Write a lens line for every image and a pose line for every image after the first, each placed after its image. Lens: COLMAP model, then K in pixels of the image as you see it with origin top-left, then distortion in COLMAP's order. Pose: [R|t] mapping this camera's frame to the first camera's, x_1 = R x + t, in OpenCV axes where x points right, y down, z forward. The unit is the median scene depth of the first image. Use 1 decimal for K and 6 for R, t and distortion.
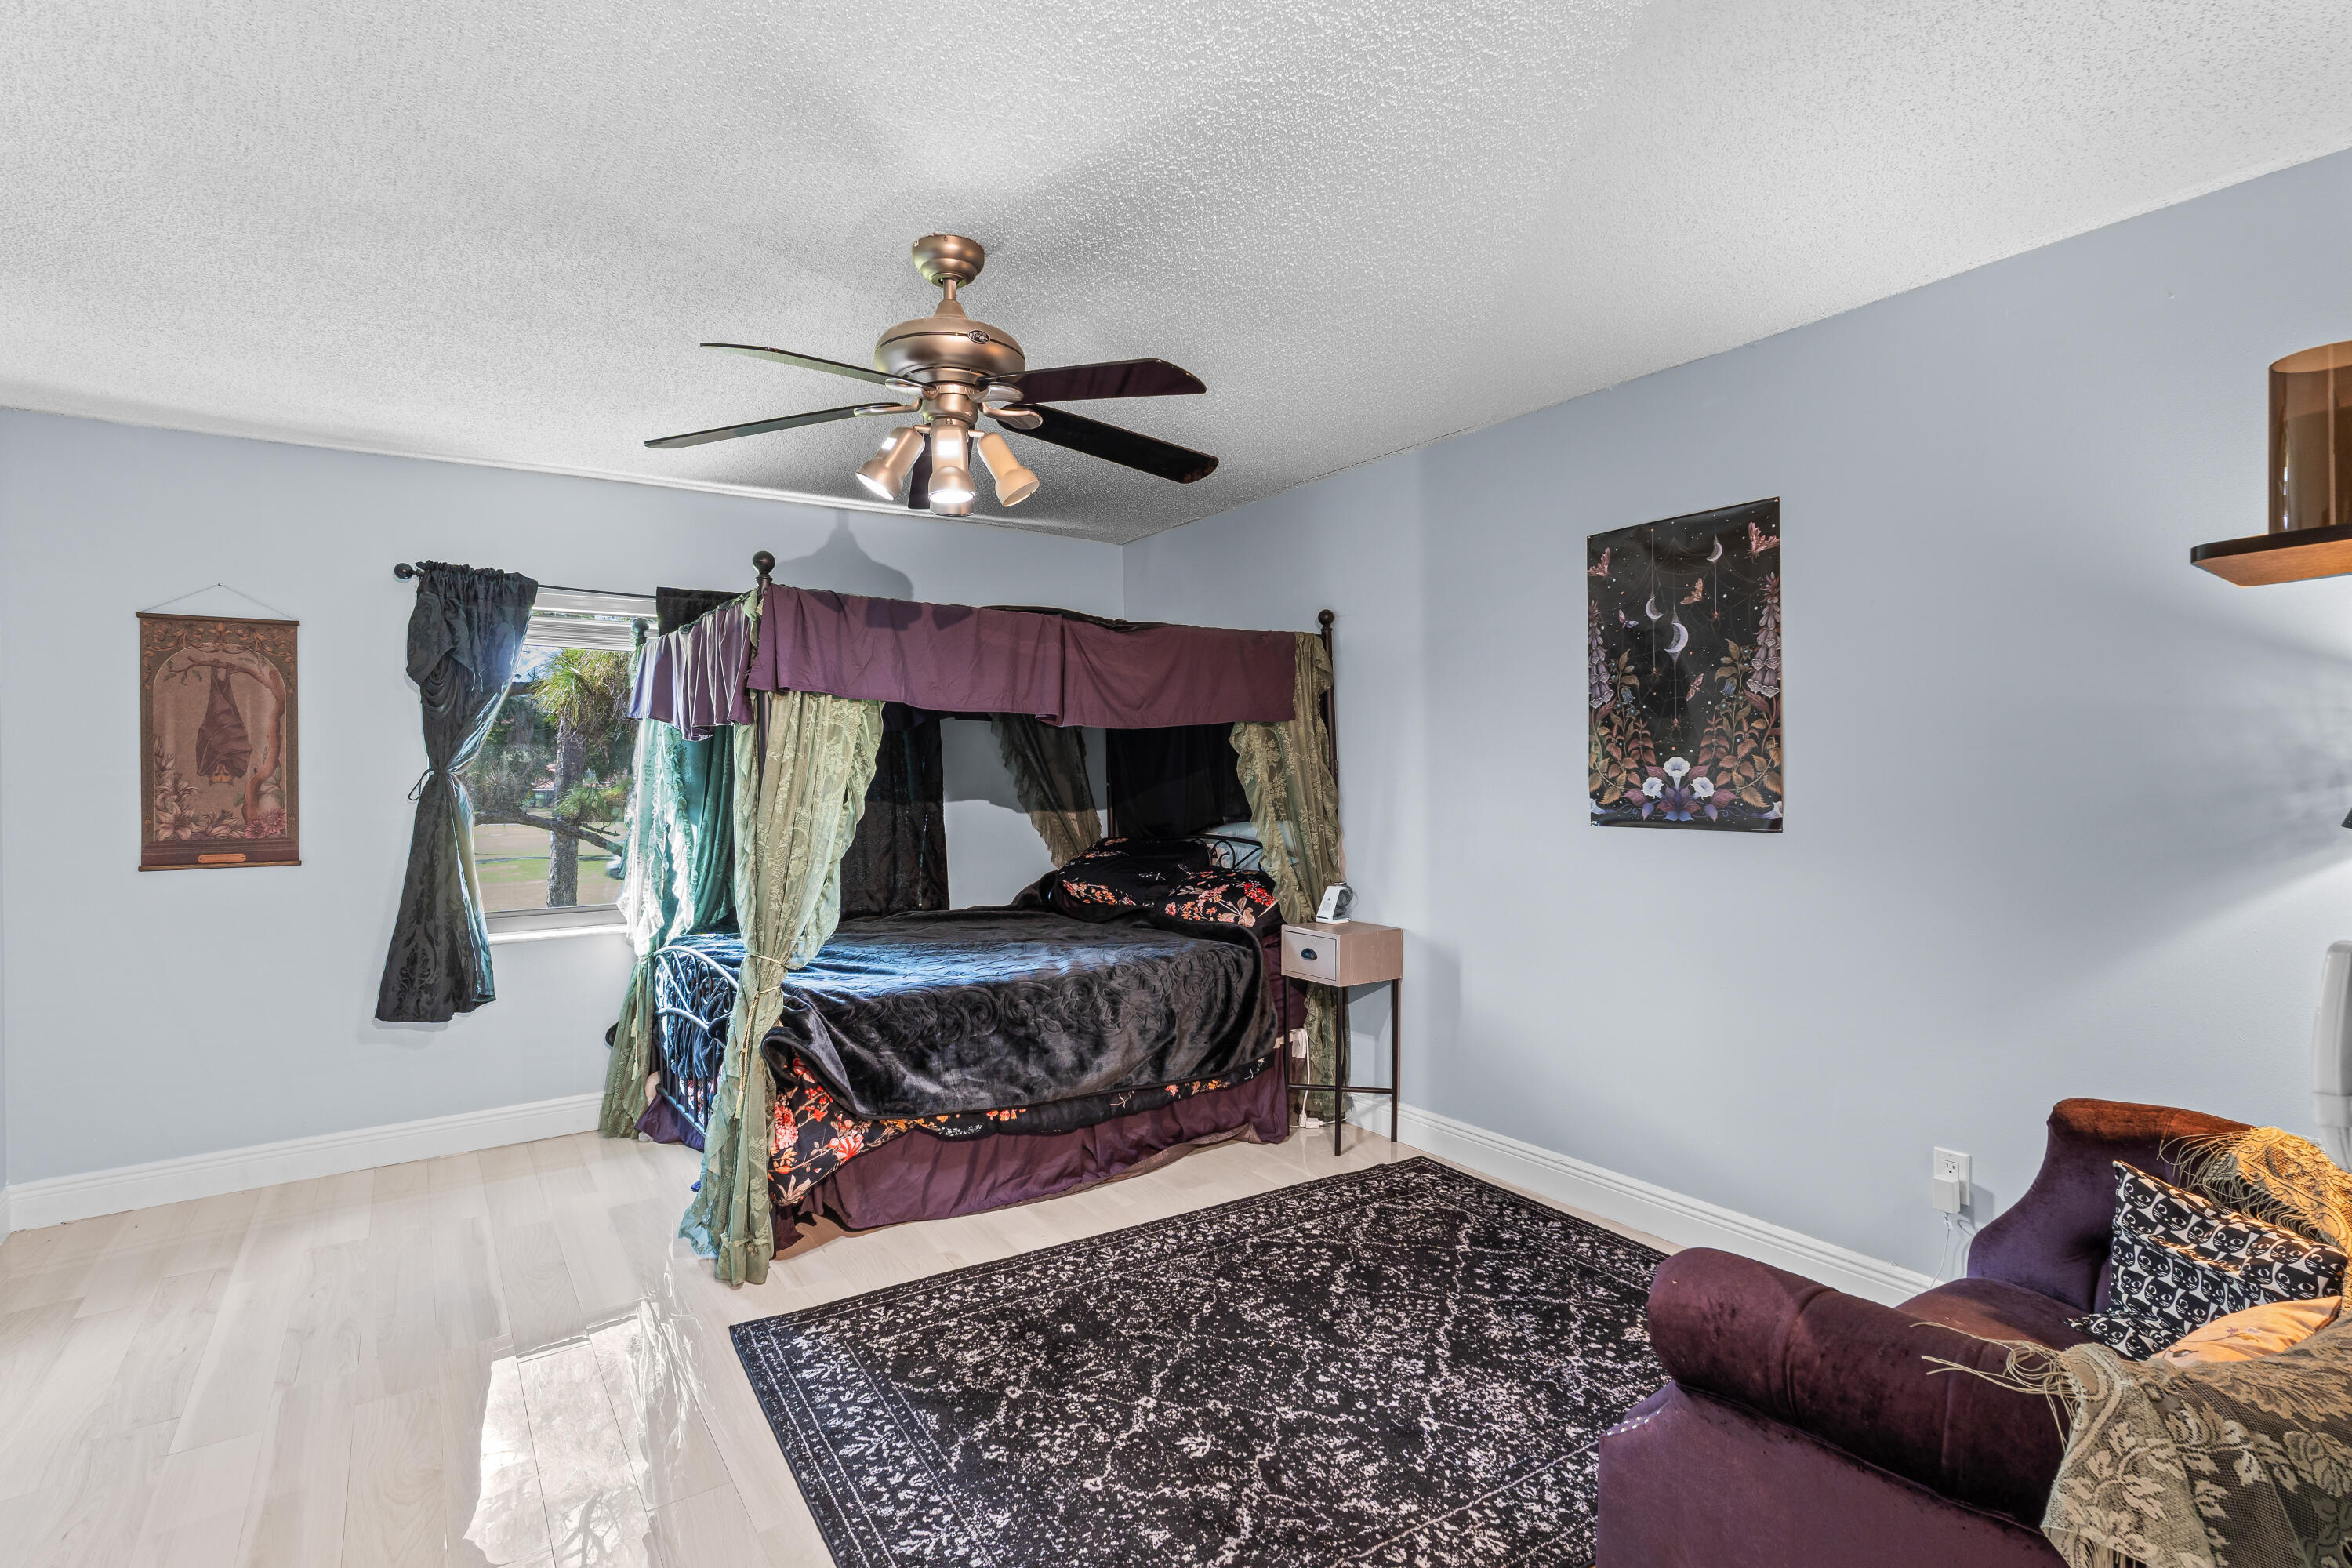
lens RADIAL K [[1143.0, 0, 1178.3], [0, 1143.0, 776.6], [0, 0, 1]] dist [0.005630, -0.001743]
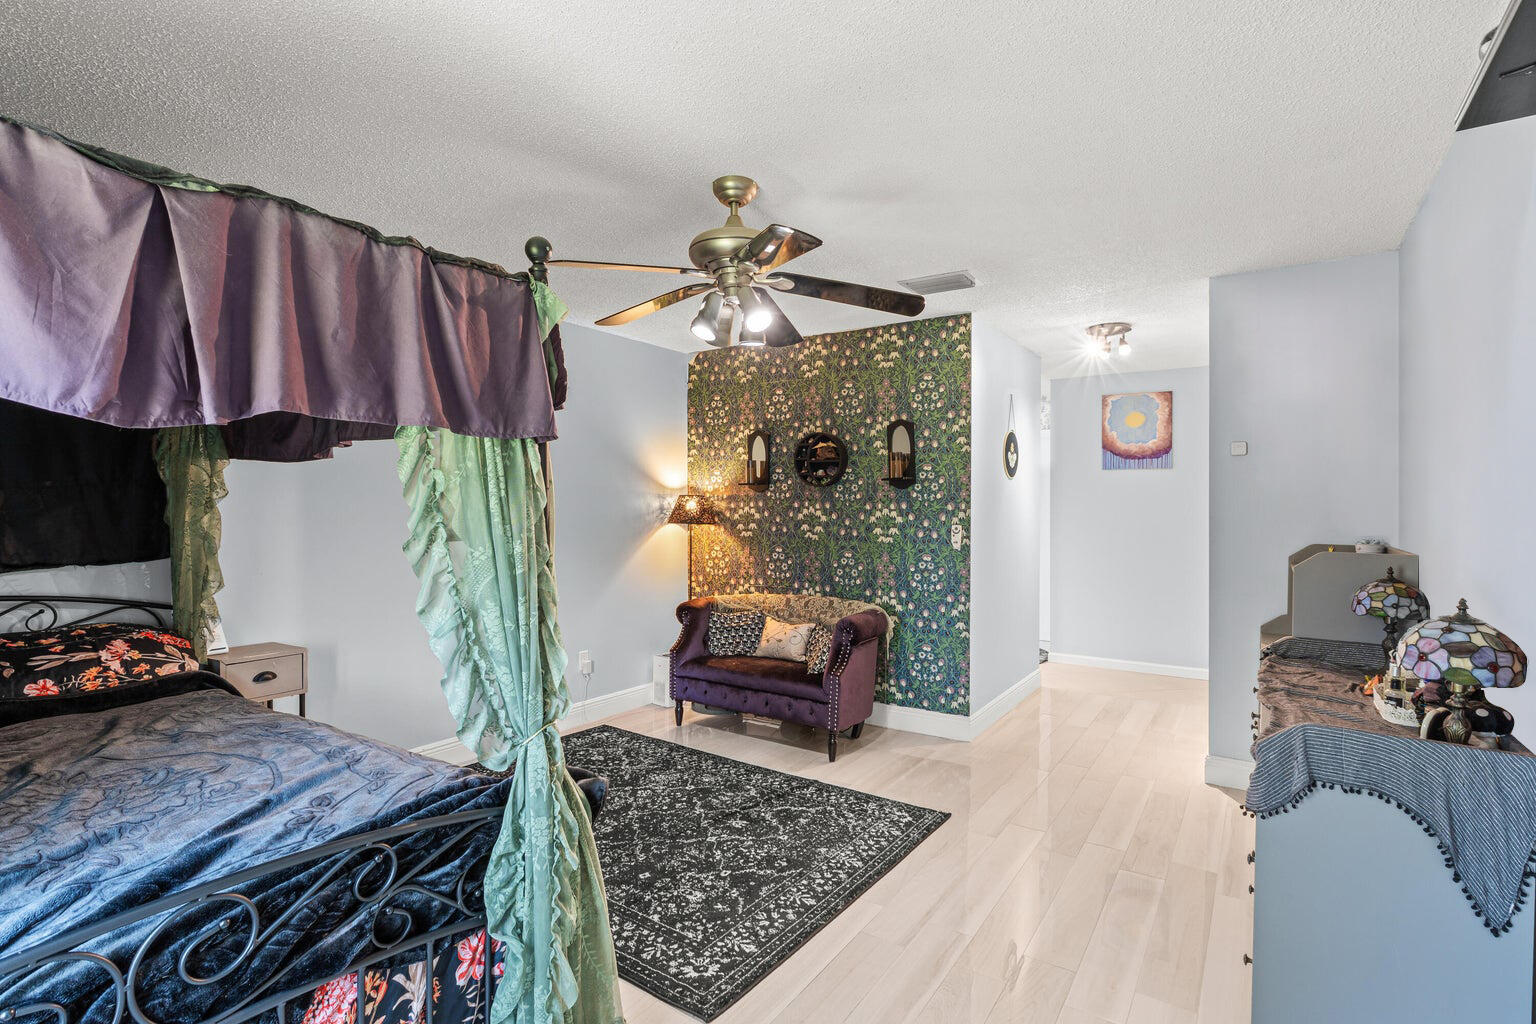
lens RADIAL K [[746.4, 0, 768.2], [0, 746.4, 514.6], [0, 0, 1]] dist [0.005630, -0.001743]
pose [[-0.378725, 0.001089, 0.925509, -1.194021], [0.009002, 0.999956, 0.002507, 0.007358], [-0.925465, 0.009281, -0.378718, 1.361370]]
